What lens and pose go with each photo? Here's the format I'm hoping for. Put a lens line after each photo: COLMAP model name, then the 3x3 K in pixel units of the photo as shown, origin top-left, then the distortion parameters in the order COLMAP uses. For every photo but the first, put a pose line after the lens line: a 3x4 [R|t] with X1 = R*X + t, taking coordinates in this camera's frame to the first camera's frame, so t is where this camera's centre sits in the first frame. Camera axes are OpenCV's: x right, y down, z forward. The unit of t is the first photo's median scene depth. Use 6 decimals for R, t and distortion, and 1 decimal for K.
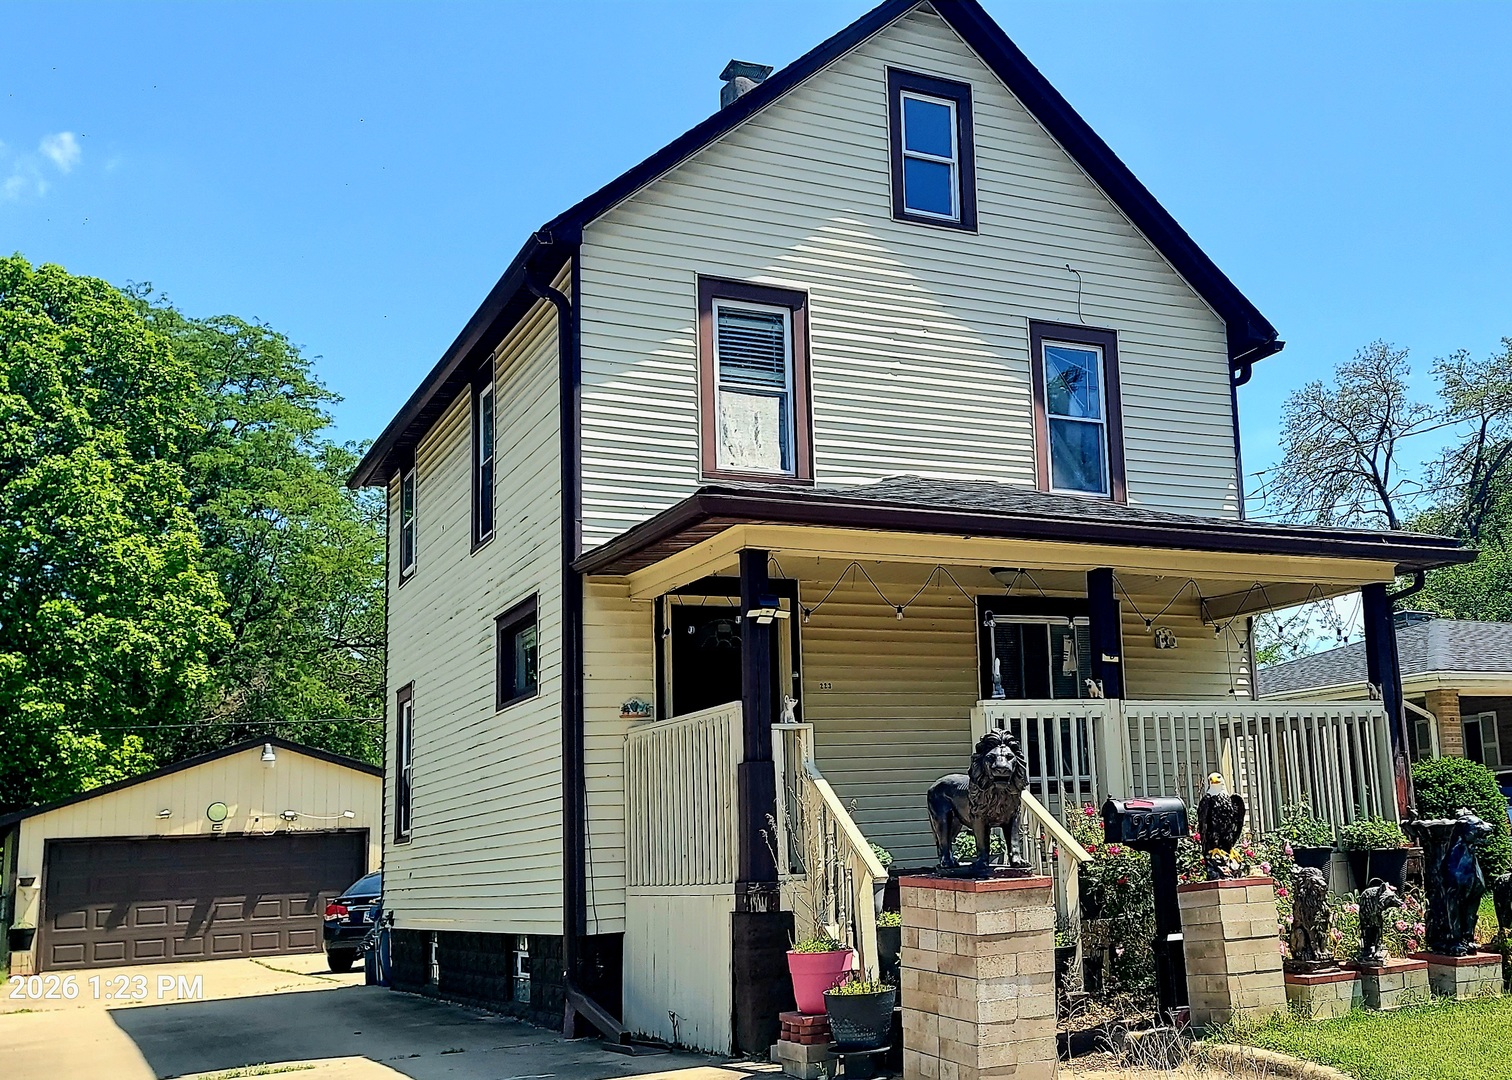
lens RADIAL K [[1491.6, 0, 756.0], [0, 1491.6, 540.0], [0, 0, 1]] dist [0.059663, -0.008857]
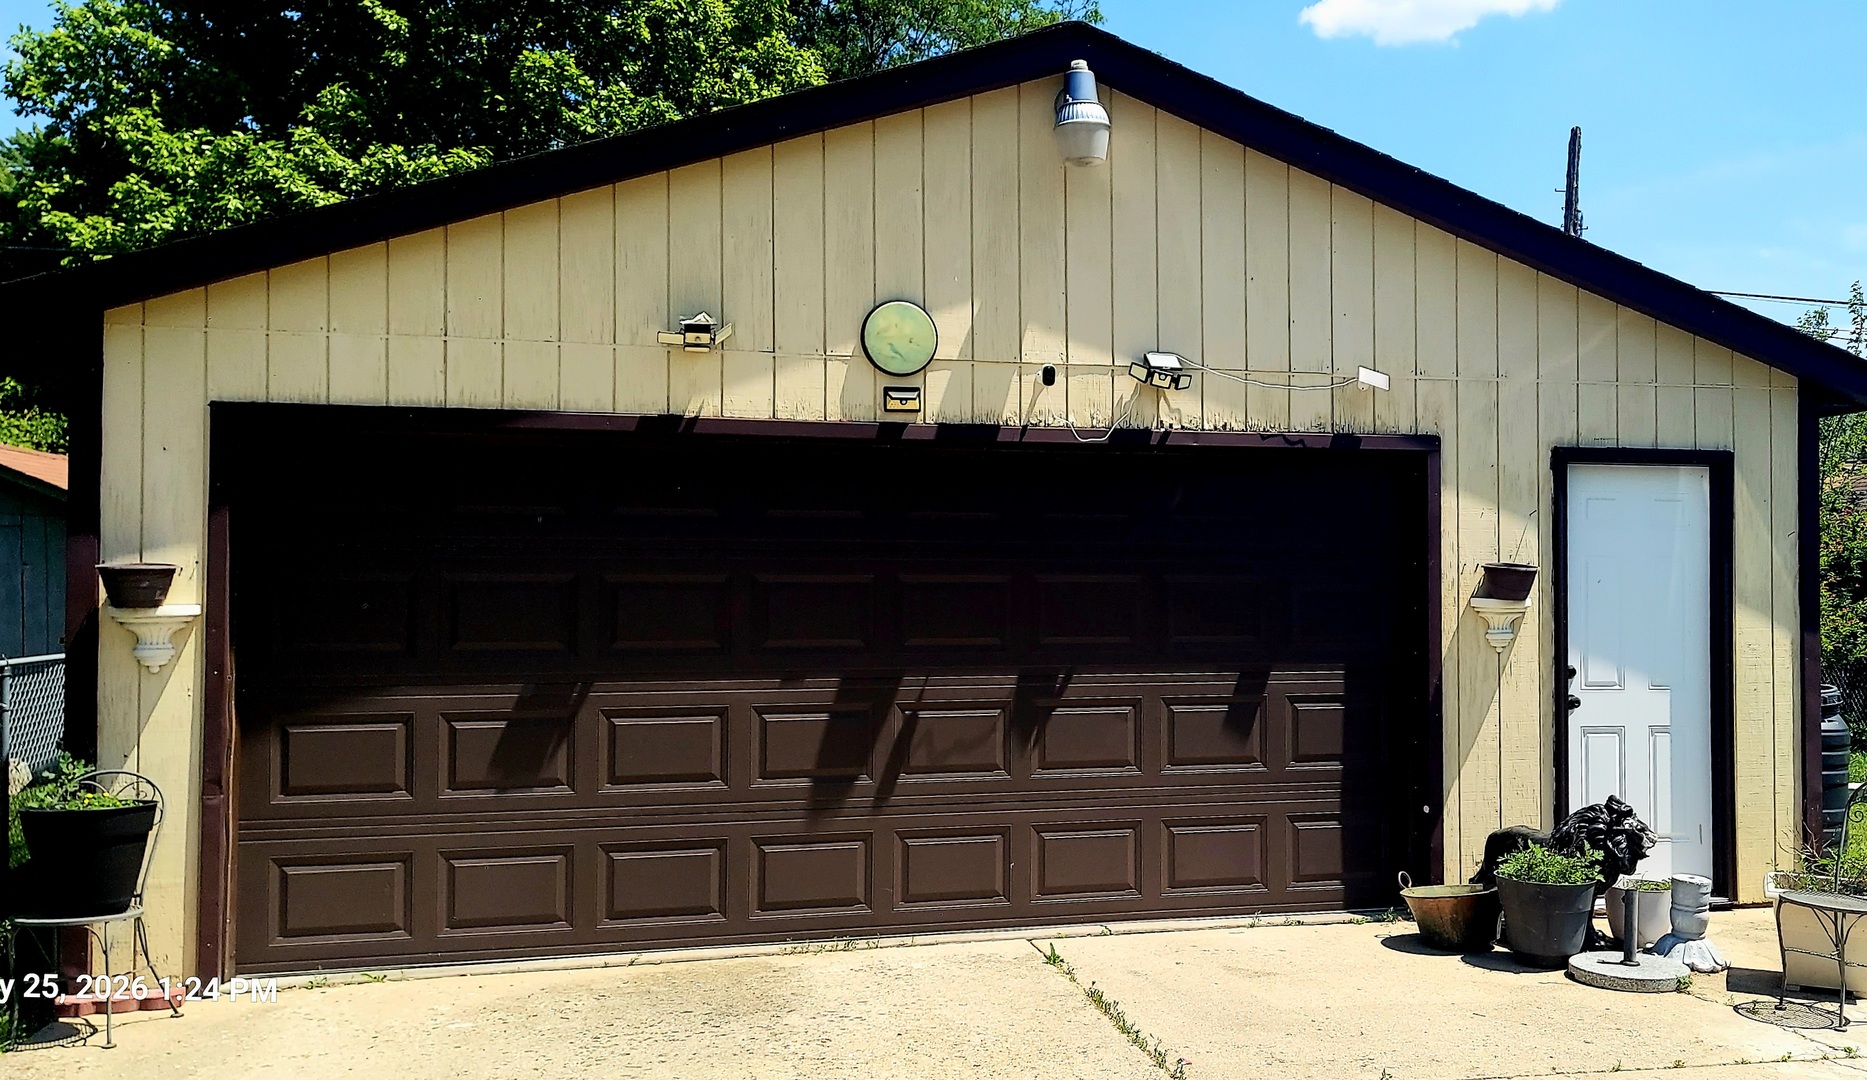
lens RADIAL K [[1493.6, 0, 933.5], [0, 1493.6, 540.0], [0, 0, 1]] dist [-0.172705, -0.000205]
pose [[0.966011, 0.025437, -0.257246, -0.289114], [0.024770, 0.981459, 0.190066, 0.167060], [0.257312, -0.189978, 0.947470, 0.765702]]
